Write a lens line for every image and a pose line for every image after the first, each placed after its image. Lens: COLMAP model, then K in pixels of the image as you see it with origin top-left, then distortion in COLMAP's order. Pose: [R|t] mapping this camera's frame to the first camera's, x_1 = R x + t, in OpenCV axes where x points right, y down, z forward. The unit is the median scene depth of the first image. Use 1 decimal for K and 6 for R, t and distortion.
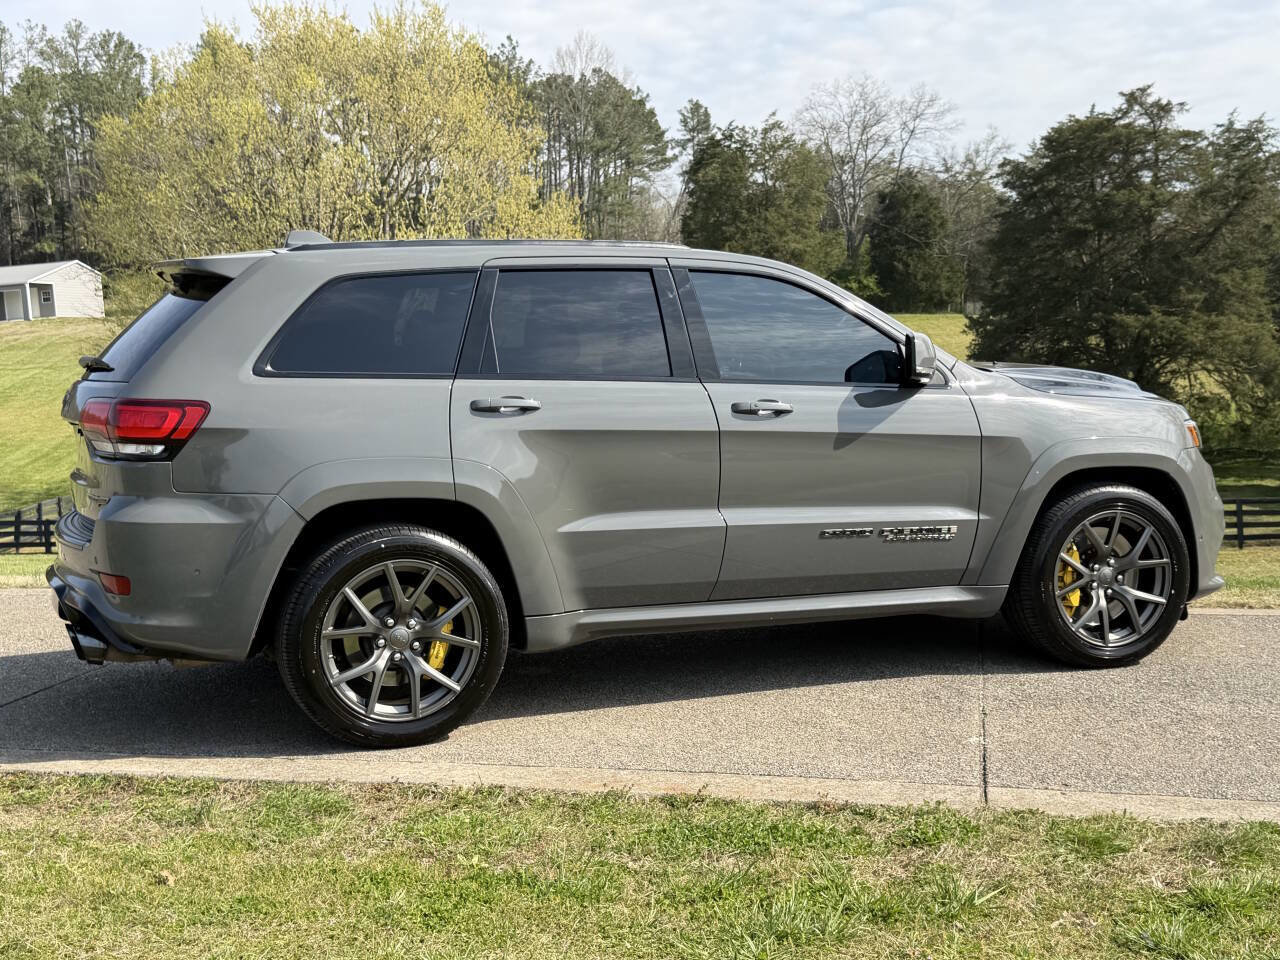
lens RADIAL K [[1769.8, 0, 640.0], [0, 1769.8, 480.0], [0, 0, 1]] dist [0.223849, -0.678102]
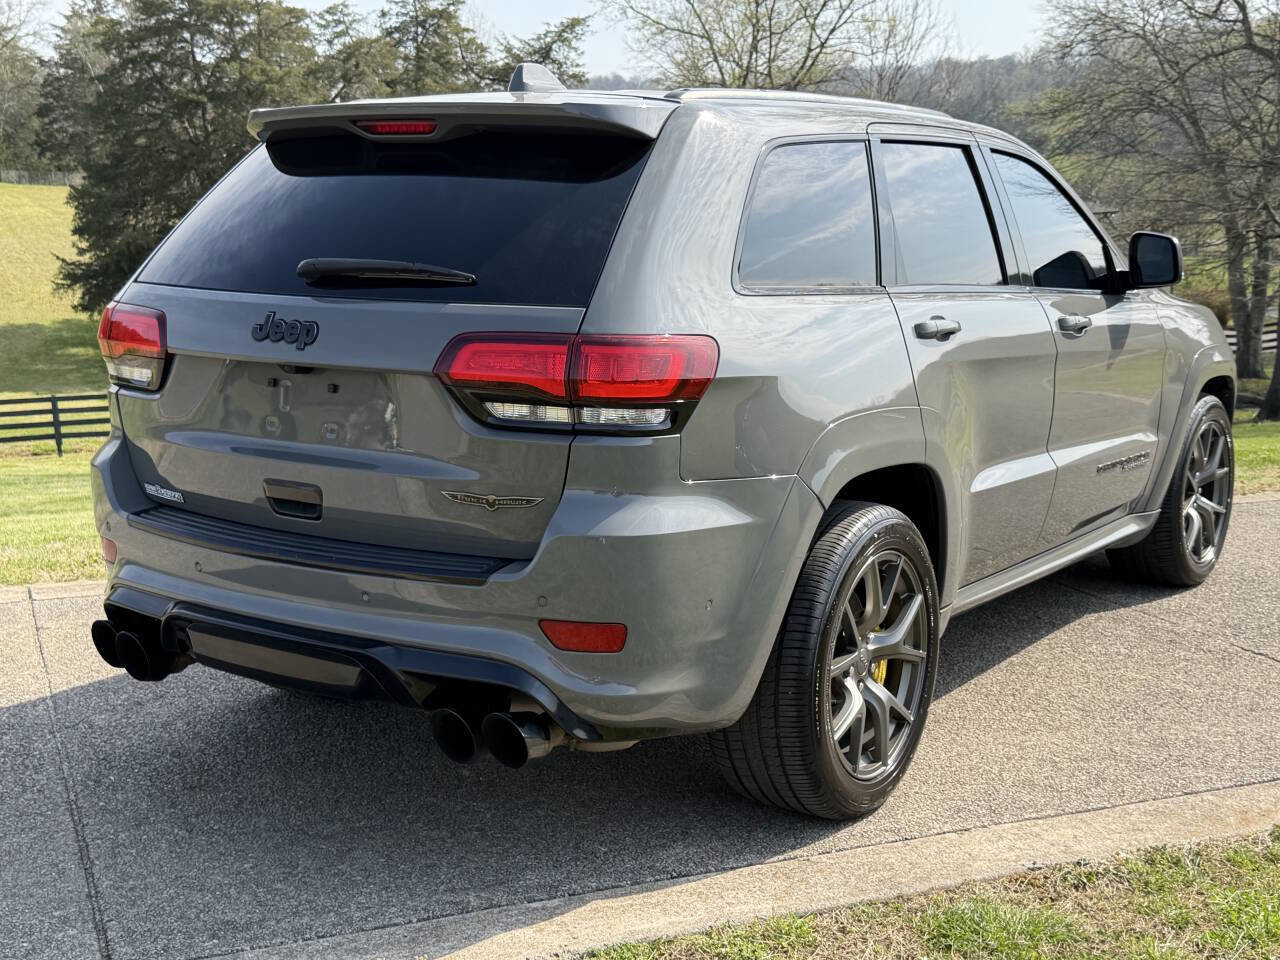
lens RADIAL K [[1695.7, 0, 640.0], [0, 1695.7, 480.0], [0, 0, 1]] dist [0.196420, -0.523478]
pose [[0.796900, -0.072494, 0.599745, -0.571602], [0.026561, 0.996018, 0.085100, -0.040749], [-0.603526, -0.051886, 0.795653, 0.483575]]
